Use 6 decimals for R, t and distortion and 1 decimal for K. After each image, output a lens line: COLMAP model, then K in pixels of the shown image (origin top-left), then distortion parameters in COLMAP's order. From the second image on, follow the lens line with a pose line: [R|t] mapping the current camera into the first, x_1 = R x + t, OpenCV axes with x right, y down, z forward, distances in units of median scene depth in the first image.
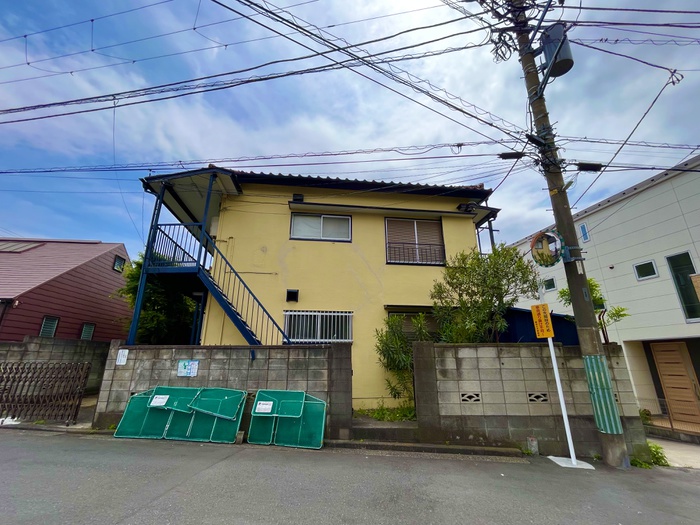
lens RADIAL K [[307.5, 0, 350.0], [0, 307.5, 262.5], [0, 0, 1]] dist [-0.010853, -0.000527]
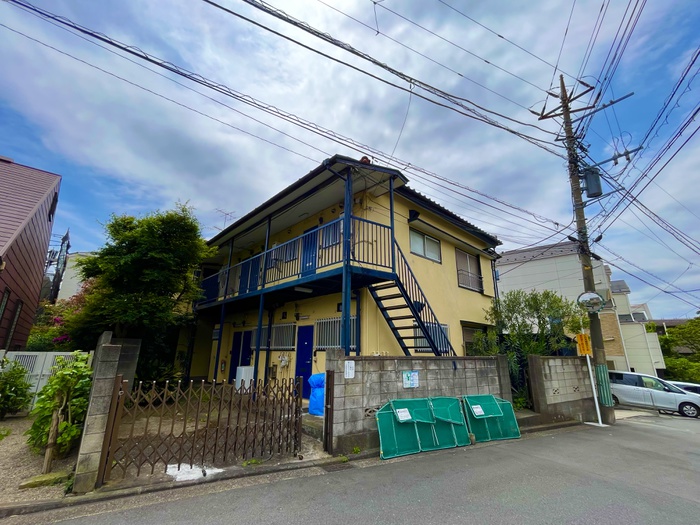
lens RADIAL K [[307.5, 0, 350.0], [0, 307.5, 262.5], [0, 0, 1]] dist [-0.010853, -0.000527]
pose [[0.818776, 0.172149, 0.547695, -1.304225], [-0.190174, 0.981453, -0.024186, 0.032903], [-0.541700, -0.084354, 0.836328, 0.301730]]
